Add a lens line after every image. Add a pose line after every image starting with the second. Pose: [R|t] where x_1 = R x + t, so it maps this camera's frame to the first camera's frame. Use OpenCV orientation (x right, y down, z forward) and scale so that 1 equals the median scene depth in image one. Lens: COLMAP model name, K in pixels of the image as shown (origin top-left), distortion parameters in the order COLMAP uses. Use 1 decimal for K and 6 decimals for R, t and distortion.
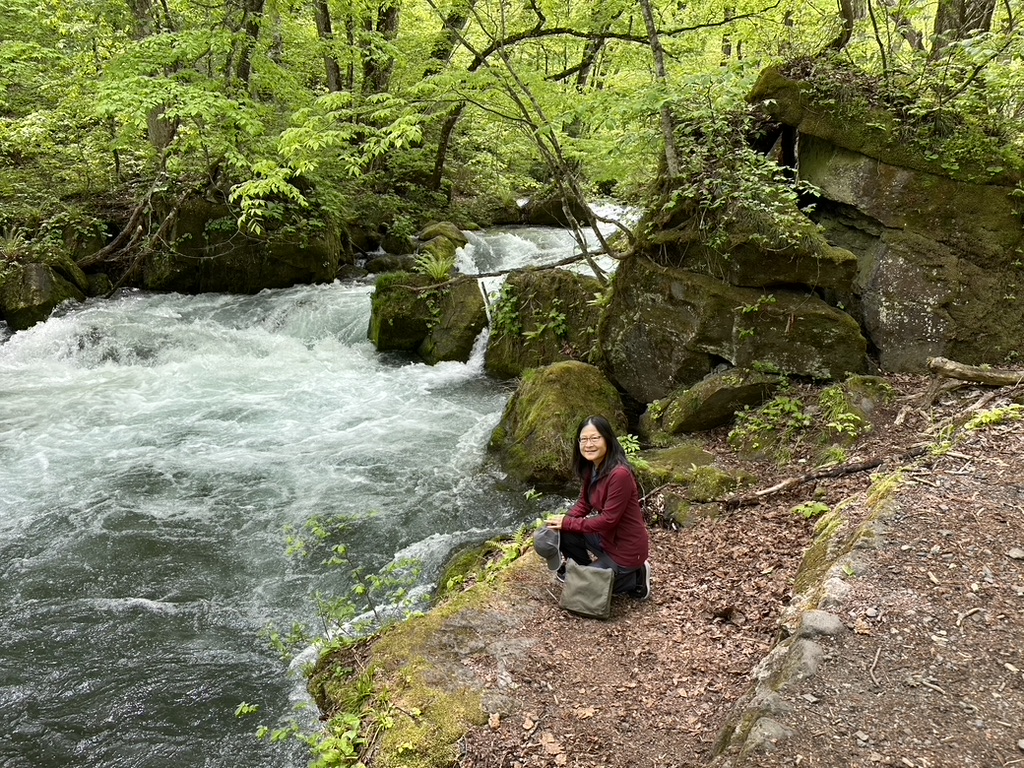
lens RADIAL K [[719.4, 0, 494.0], [0, 719.4, 382.2], [0, 0, 1]] dist [0.074683, -0.066035]
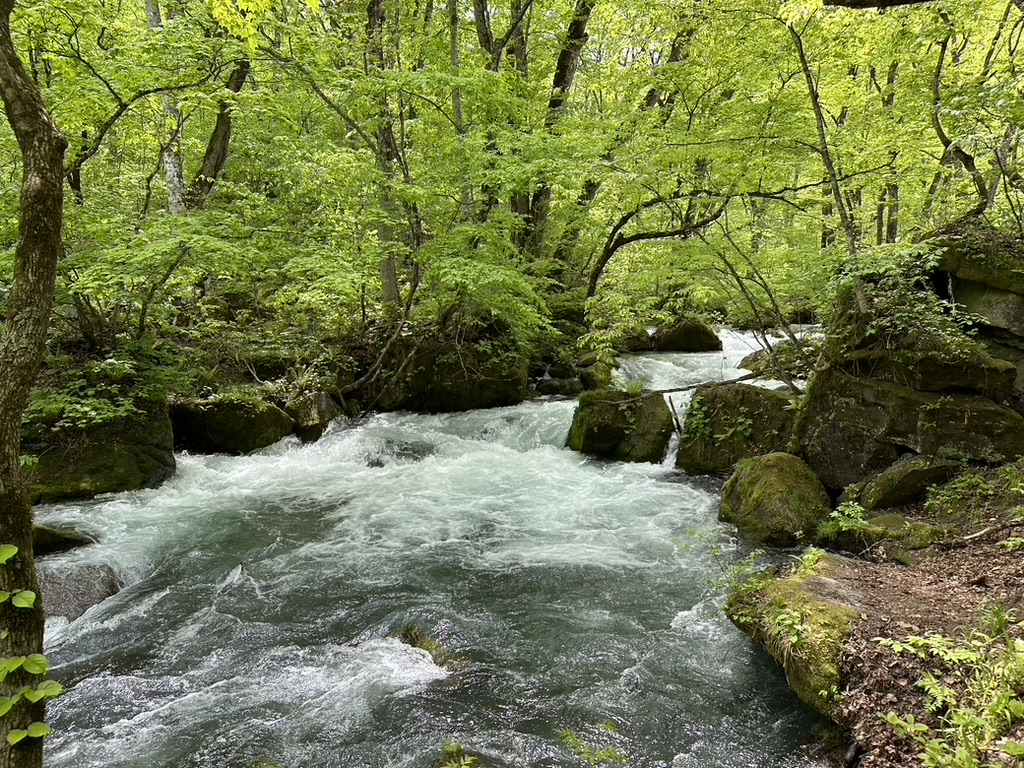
lens RADIAL K [[719.4, 0, 508.4], [0, 719.4, 389.3], [0, 0, 1]] dist [0.074683, -0.066035]
pose [[0.994080, -0.022963, -0.106192, -0.244068], [0.005475, 0.986755, -0.162125, 0.070443], [0.108509, 0.160583, 0.981040, -0.351761]]
